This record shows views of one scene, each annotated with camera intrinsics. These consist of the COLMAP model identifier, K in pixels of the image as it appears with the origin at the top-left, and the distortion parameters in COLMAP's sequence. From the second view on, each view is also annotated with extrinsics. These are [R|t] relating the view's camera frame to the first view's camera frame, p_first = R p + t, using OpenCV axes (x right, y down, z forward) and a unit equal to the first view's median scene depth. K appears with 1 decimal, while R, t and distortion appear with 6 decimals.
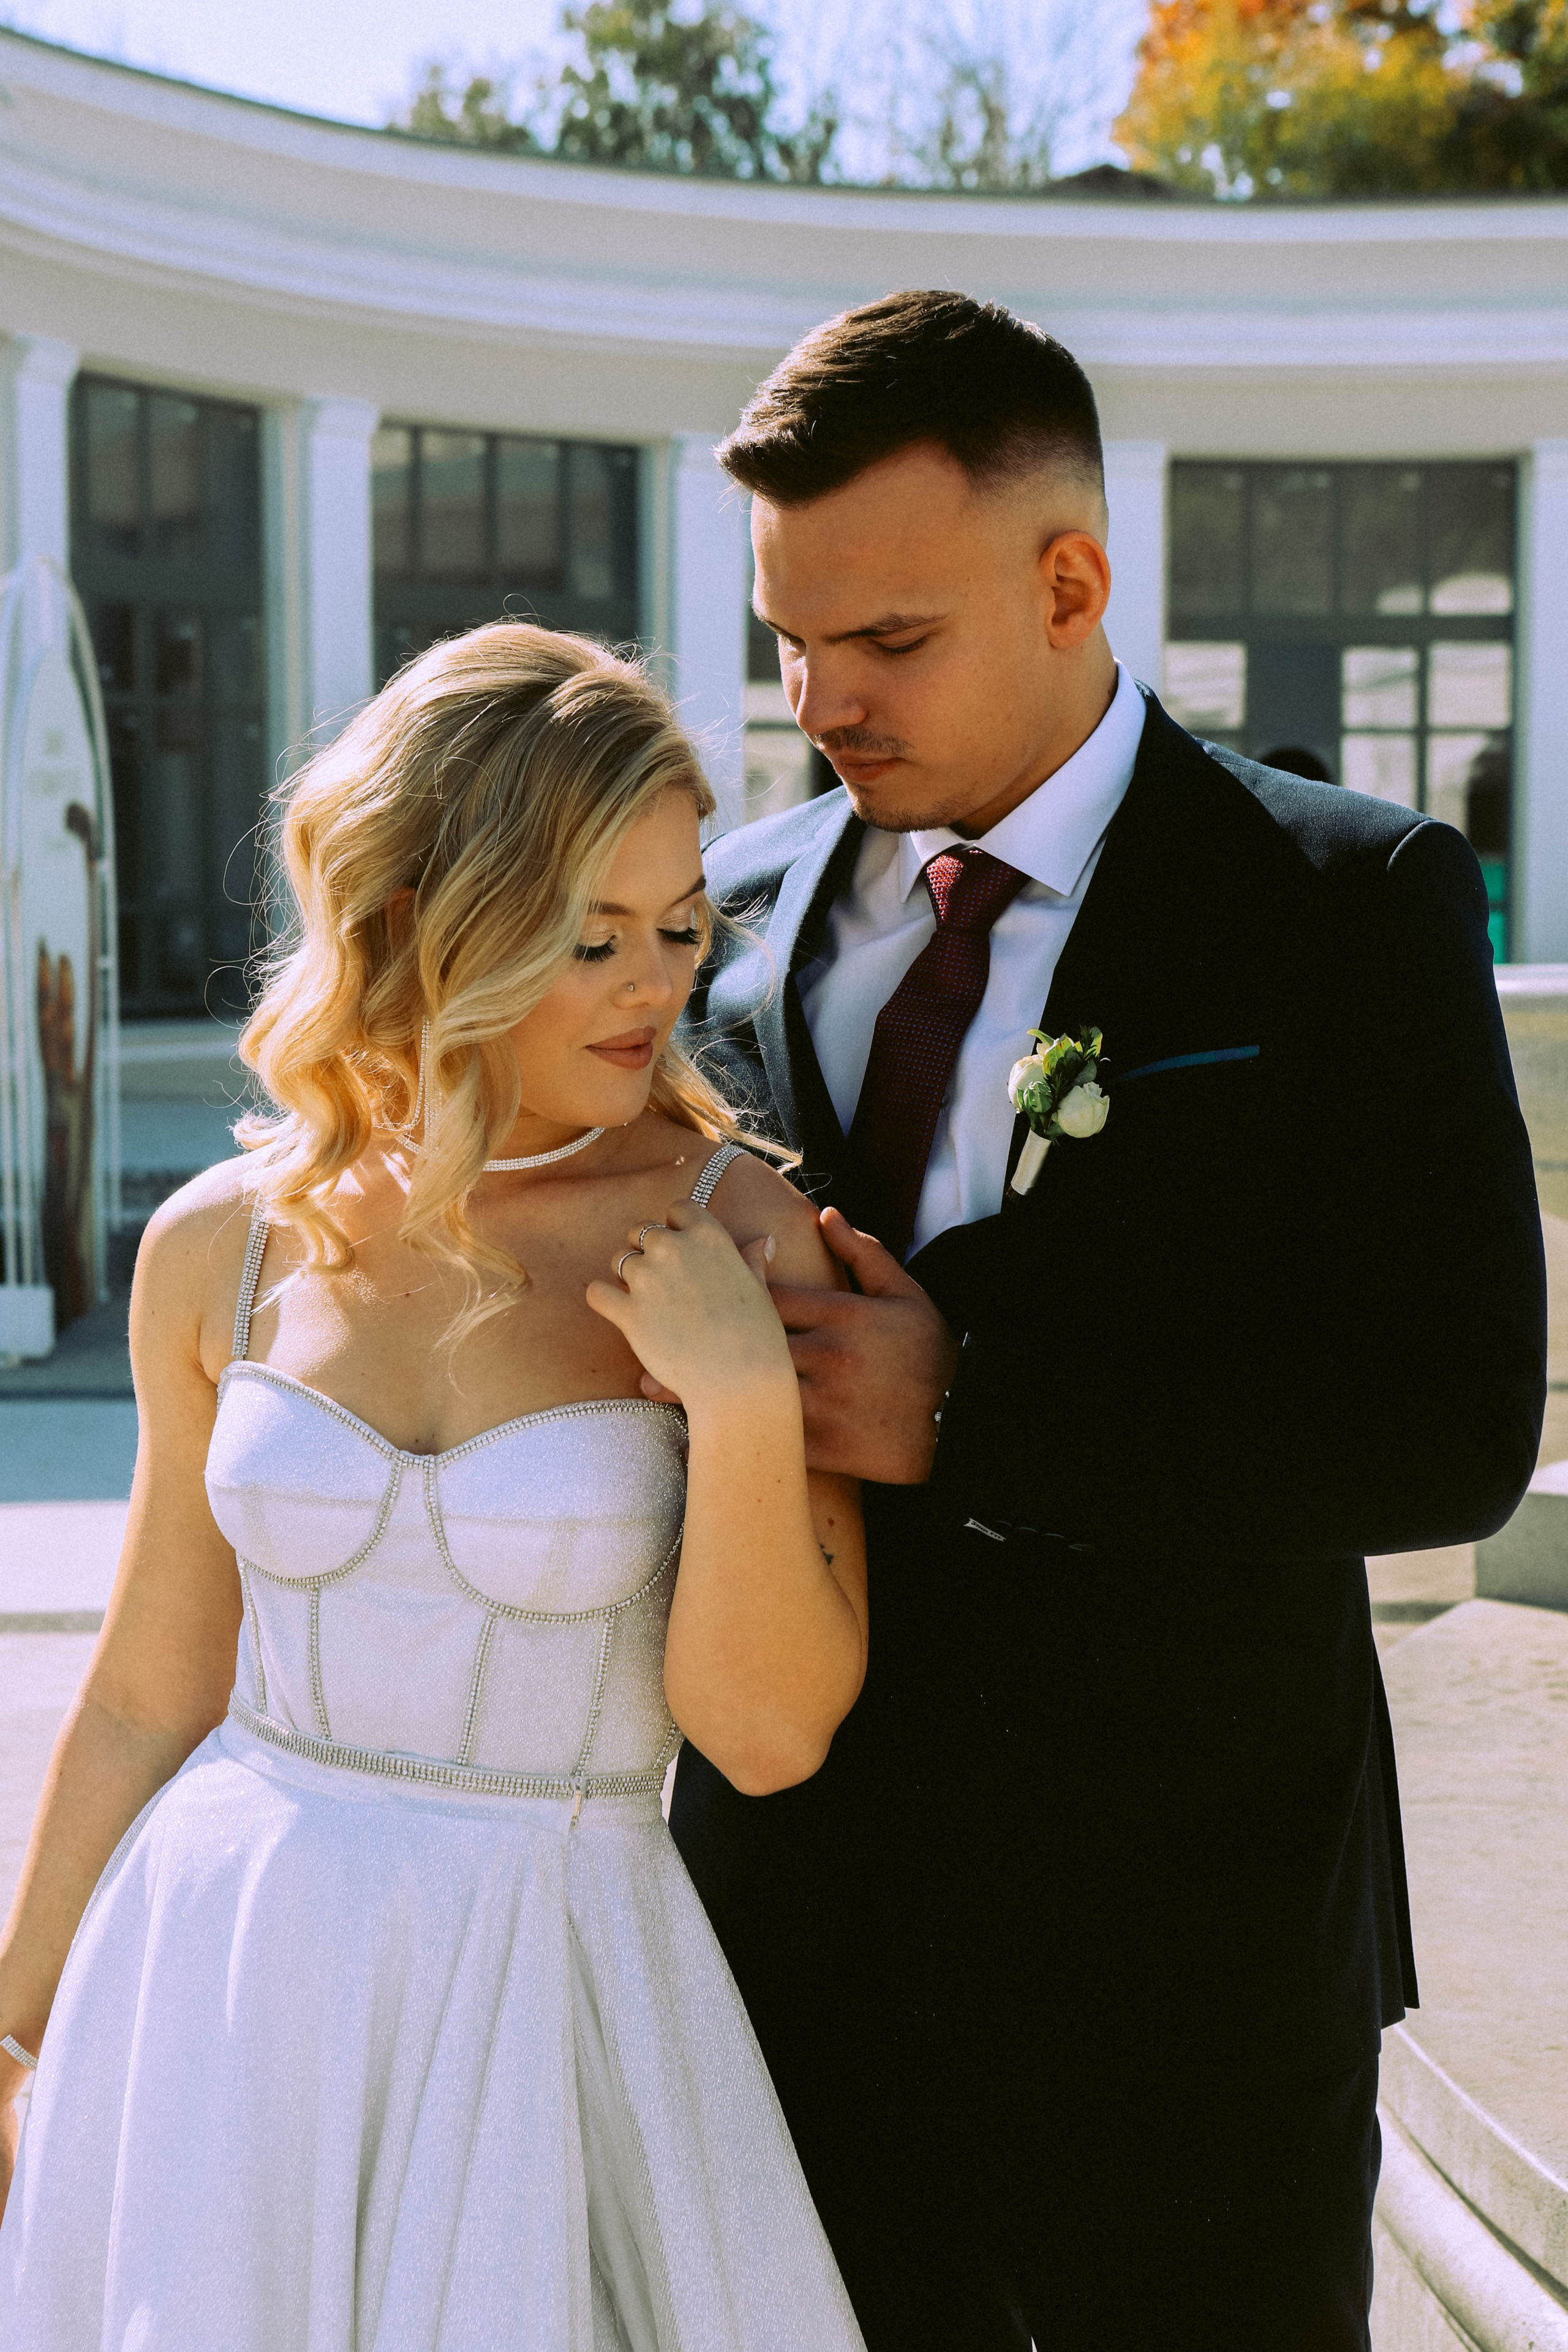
lens RADIAL K [[4600.2, 0, 738.9], [0, 4600.2, 1097.9], [0, 0, 1]] dist [0.239790, 0.000000]
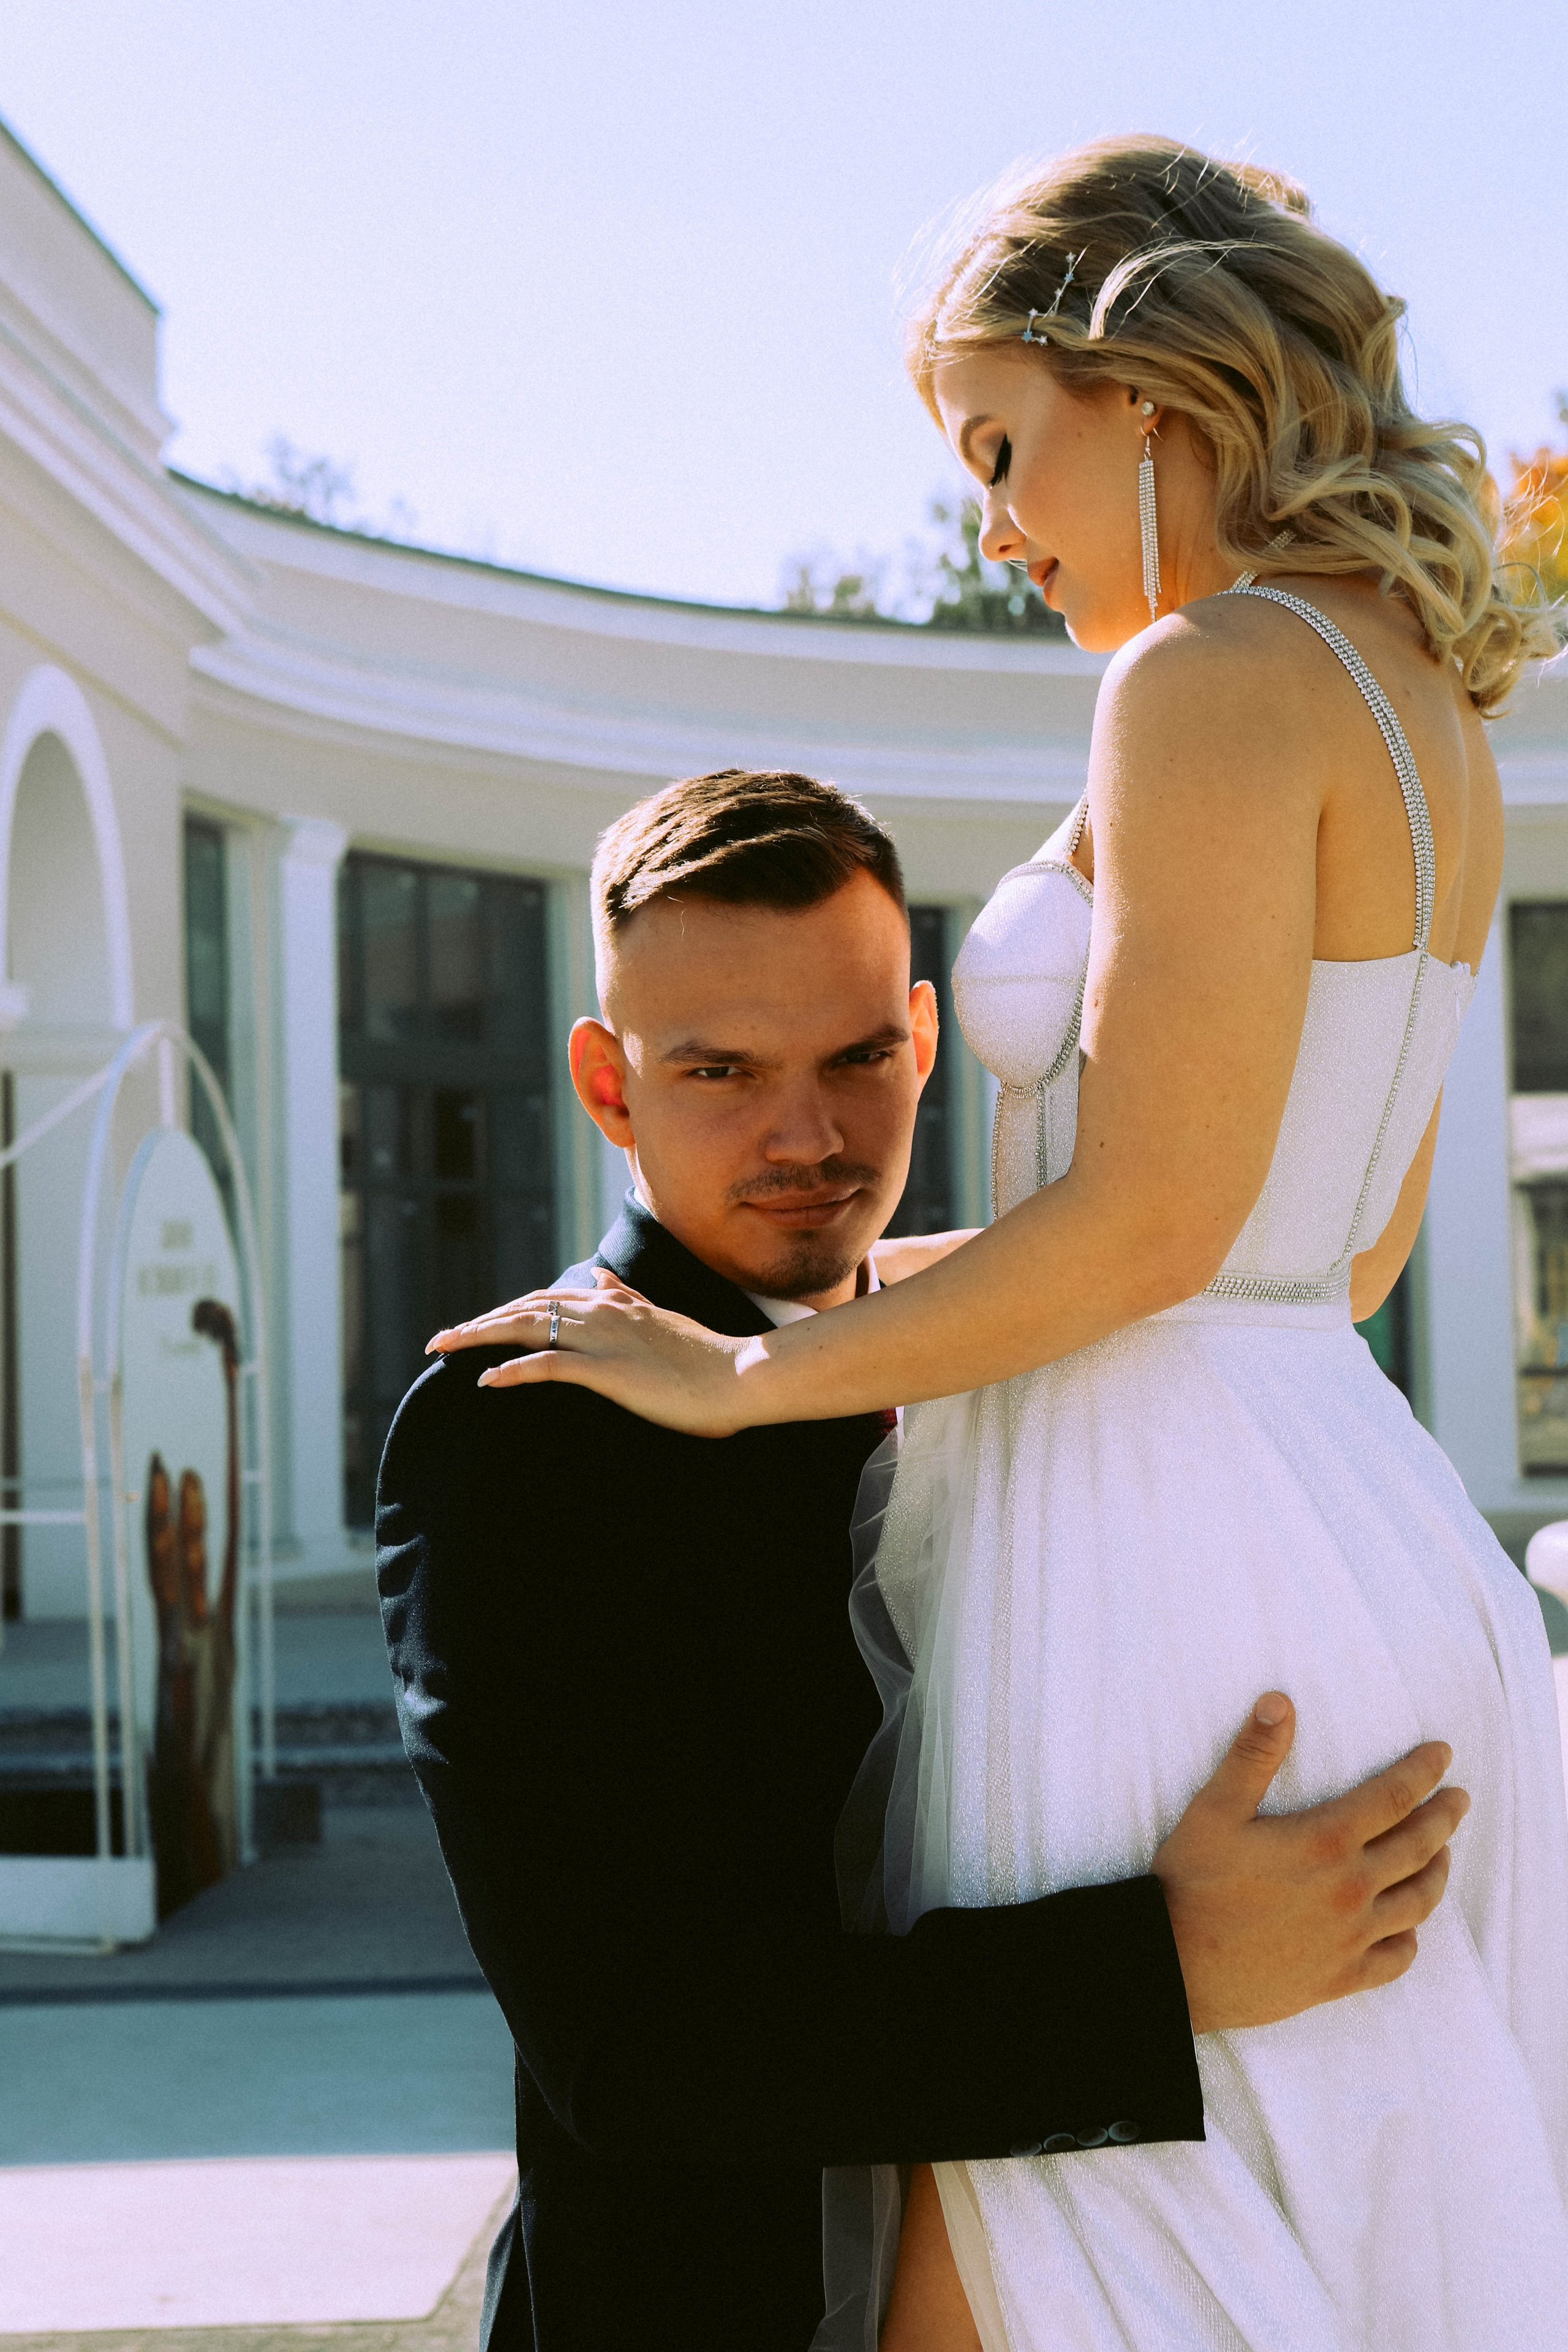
lens RADIAL K [[4600.2, 0, 781.5], [0, 4600.2, 1169.2], [0, 0, 1]] dist [0.239790, 0.000000]
pose [[0.996852, -0.030132, -0.073340, 0.033881], [0.023667, 0.995885, -0.087477, -0.008093], [0.075674, 0.085466, 0.993463, 0.114919]]
